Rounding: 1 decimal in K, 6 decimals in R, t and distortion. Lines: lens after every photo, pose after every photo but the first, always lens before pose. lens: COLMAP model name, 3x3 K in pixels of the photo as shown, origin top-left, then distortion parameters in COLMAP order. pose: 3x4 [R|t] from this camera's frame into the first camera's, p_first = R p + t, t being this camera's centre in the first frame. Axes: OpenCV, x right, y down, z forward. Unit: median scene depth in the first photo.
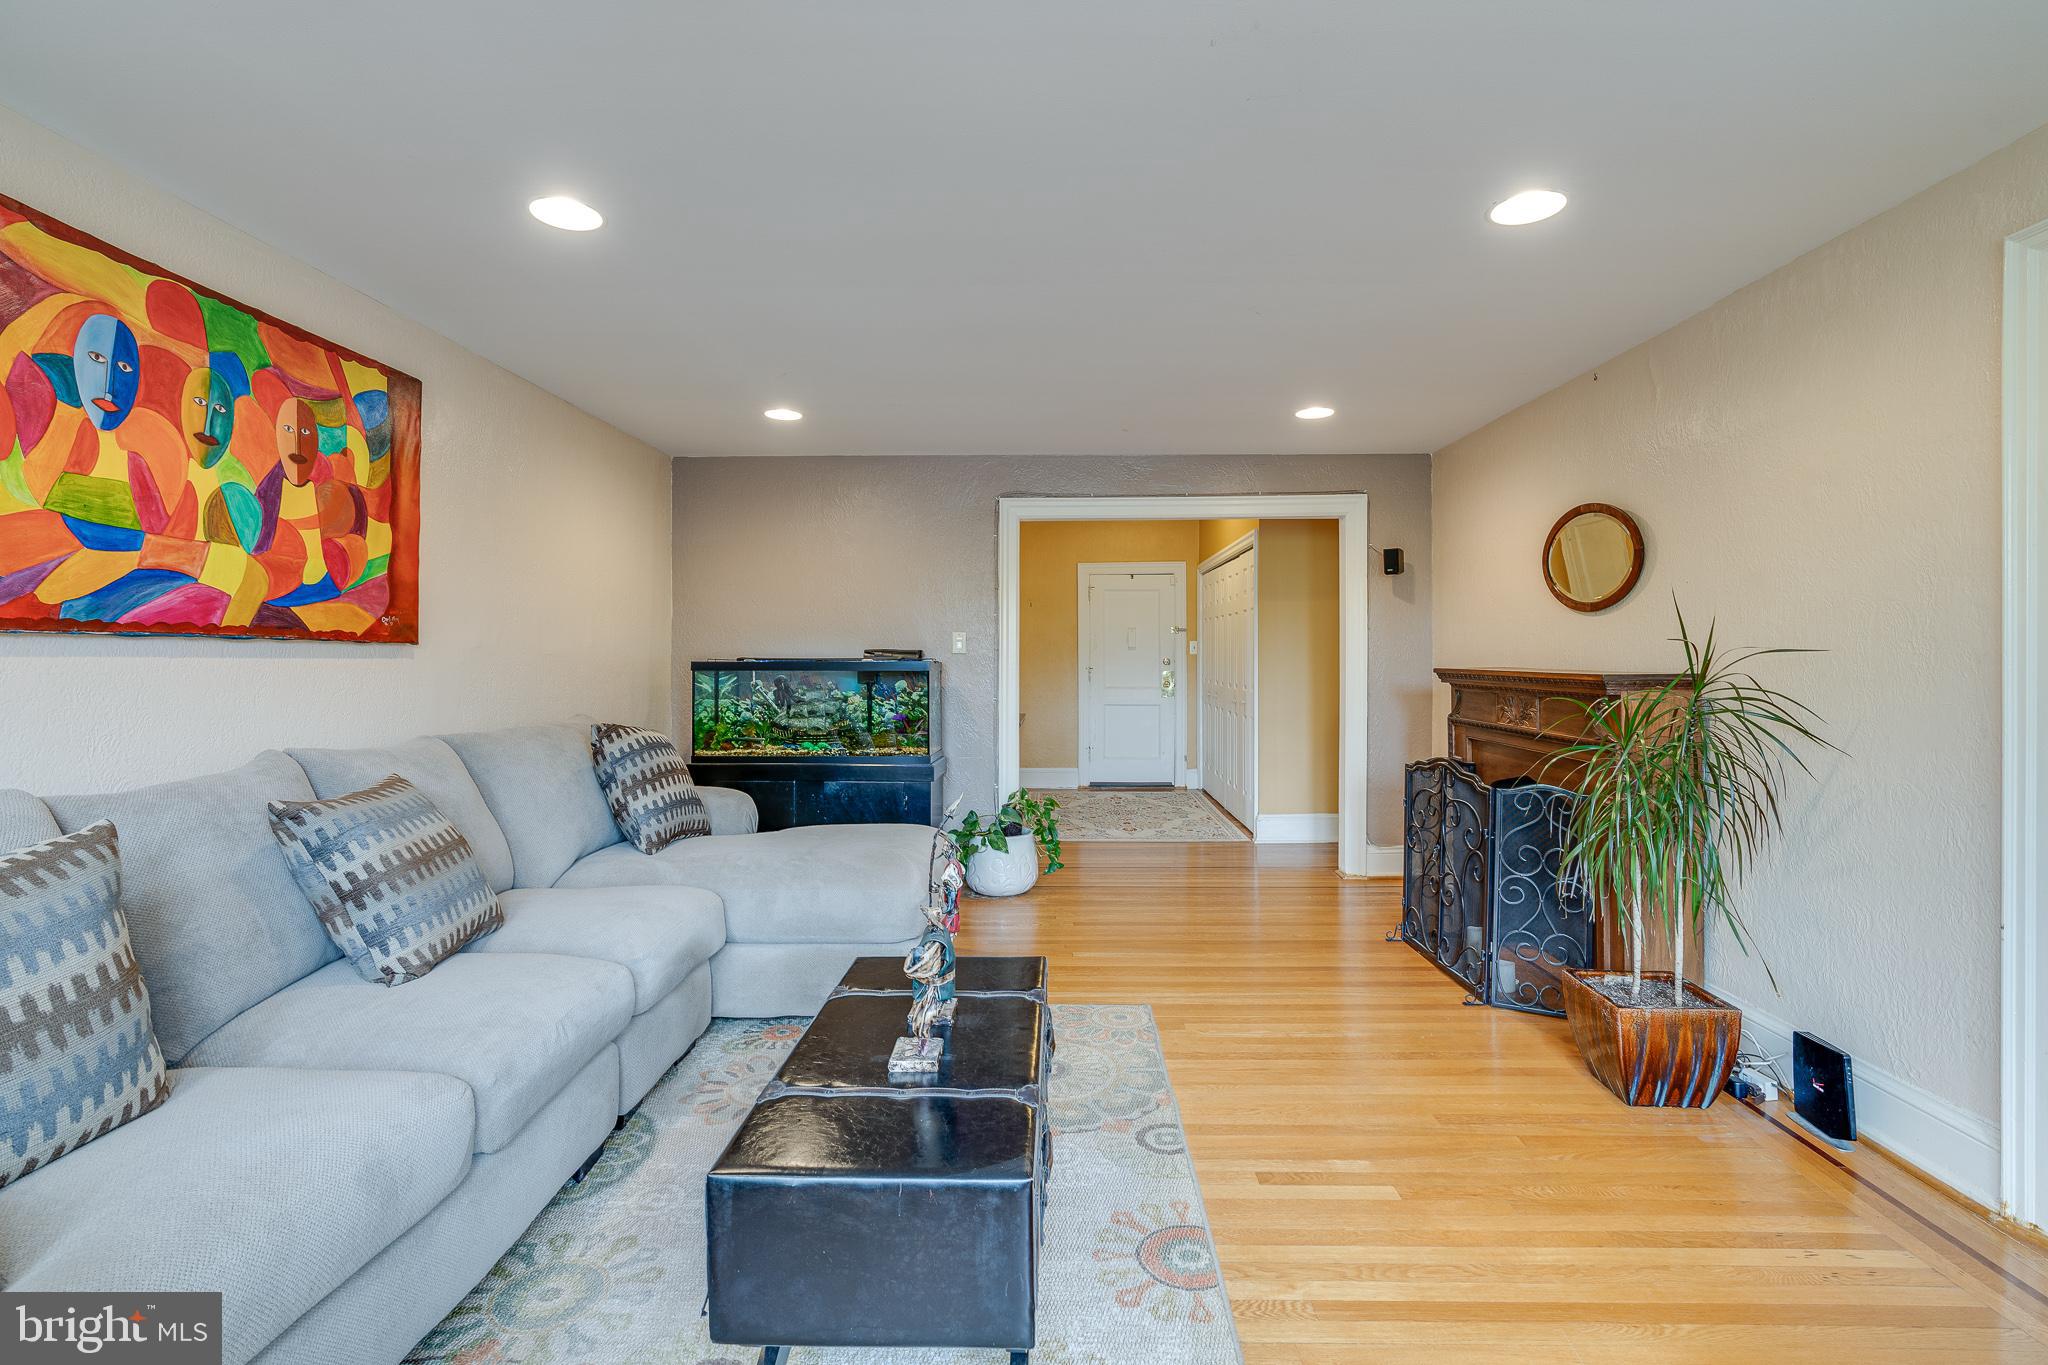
lens RADIAL K [[931.8, 0, 1032.1], [0, 931.8, 656.6], [0, 0, 1]] dist [-0.007256, 0.003426]
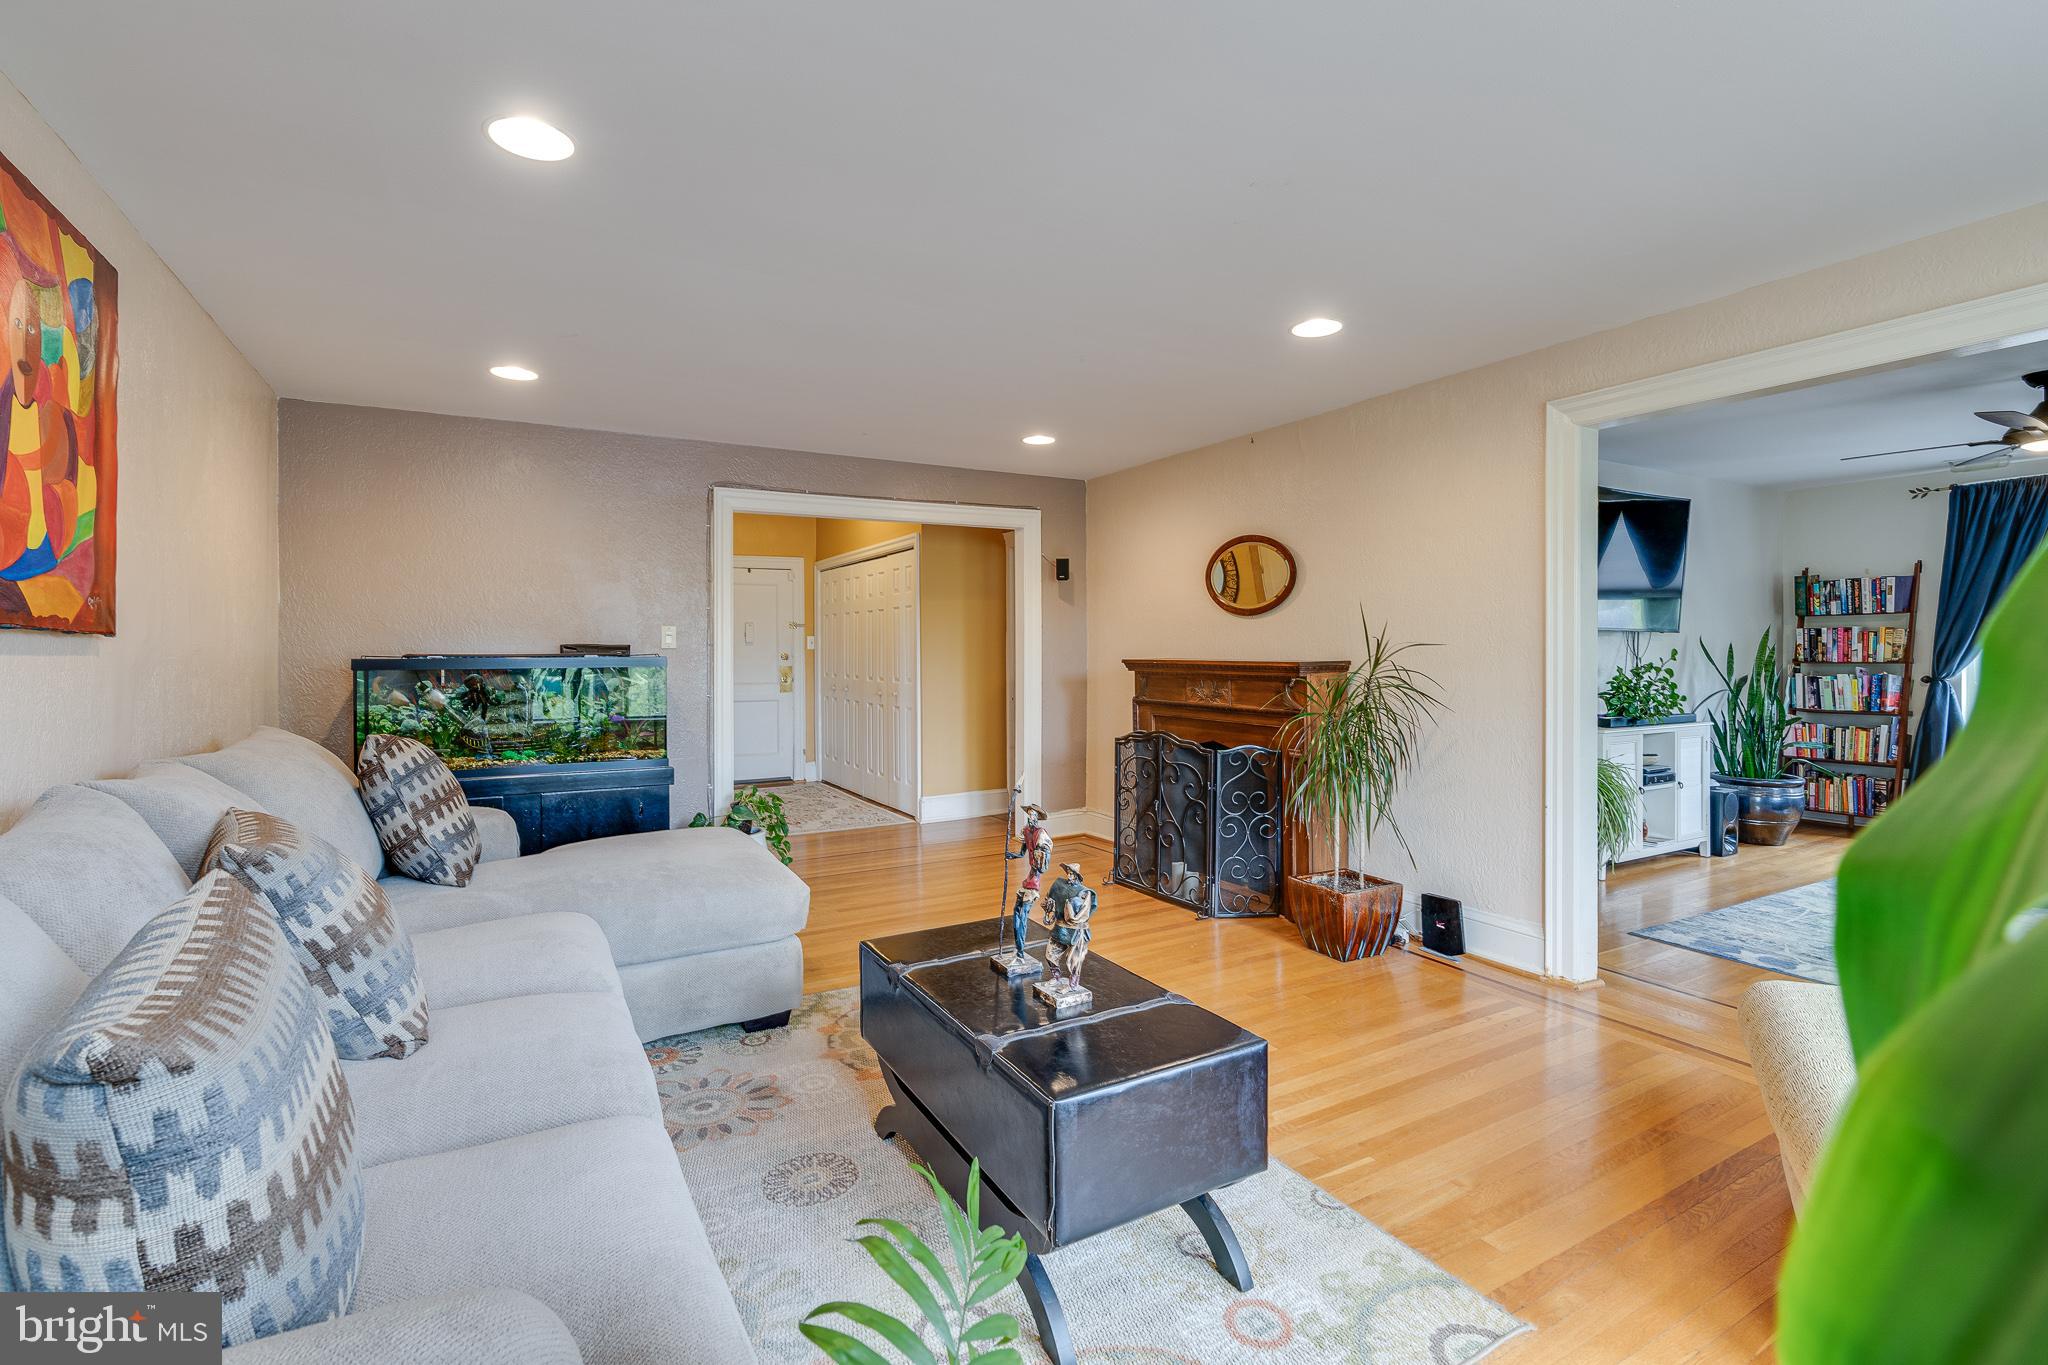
lens RADIAL K [[931.8, 0, 1032.1], [0, 931.8, 656.6], [0, 0, 1]] dist [-0.007256, 0.003426]
pose [[0.857837, -0.005775, 0.513890, -0.388628], [0.003113, 0.999977, 0.006040, 0.000585], [-0.513913, -0.003582, 0.857835, 0.012739]]
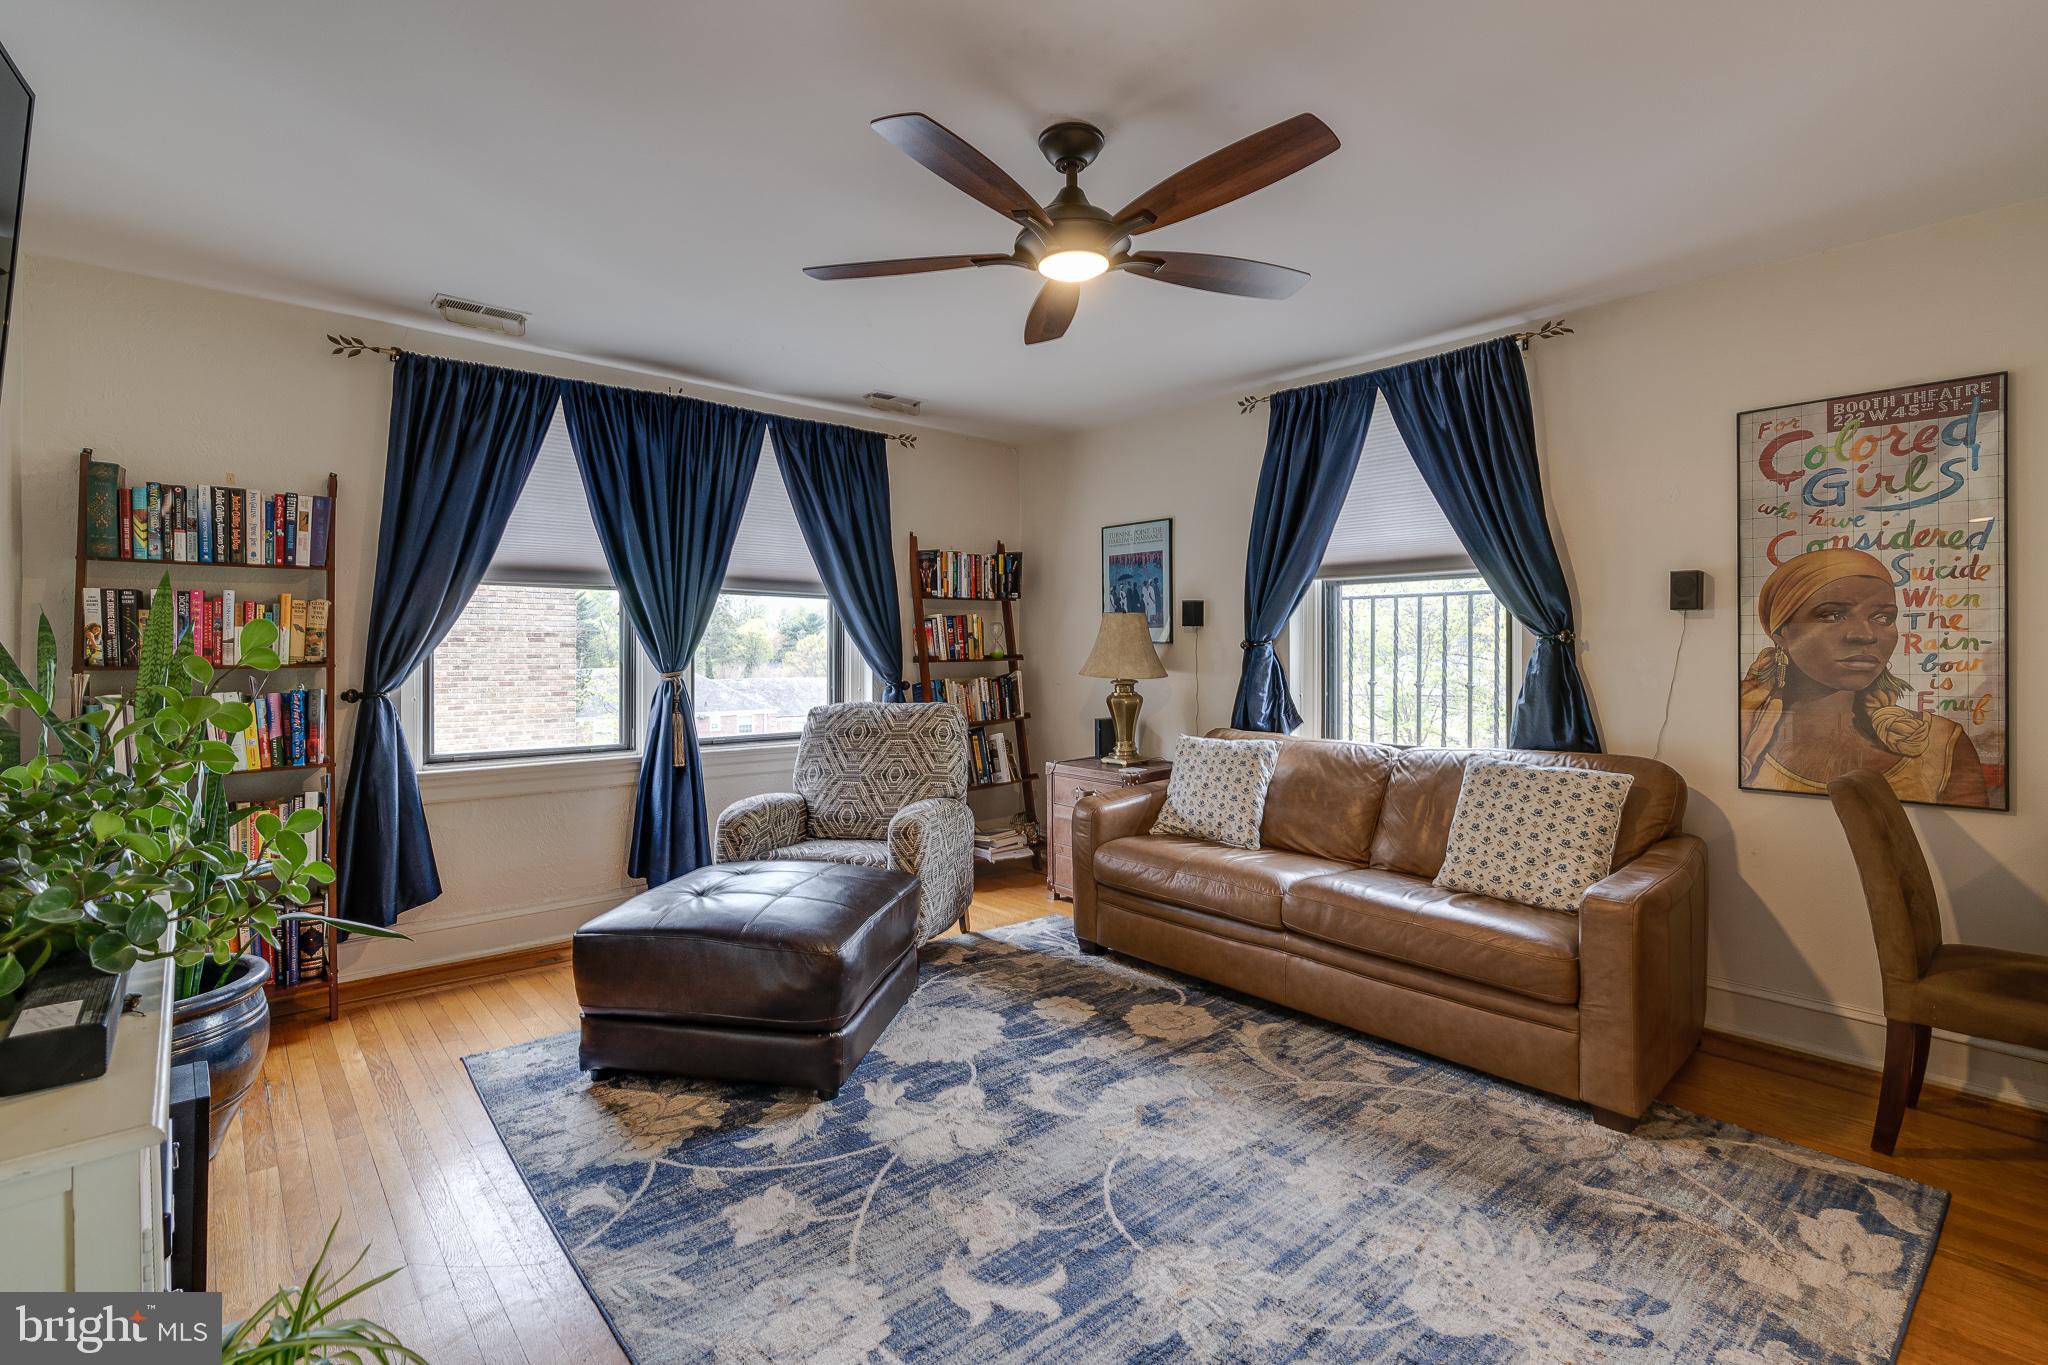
lens RADIAL K [[938.3, 0, 1008.6], [0, 938.3, 651.6], [0, 0, 1]] dist [-0.001919, 0.000270]
pose [[-0.664775, 0.000088, 0.747044, 0.879582], [-0.004261, 0.999983, -0.003910, 0.015504], [-0.747031, -0.005783, -0.664764, 0.832611]]
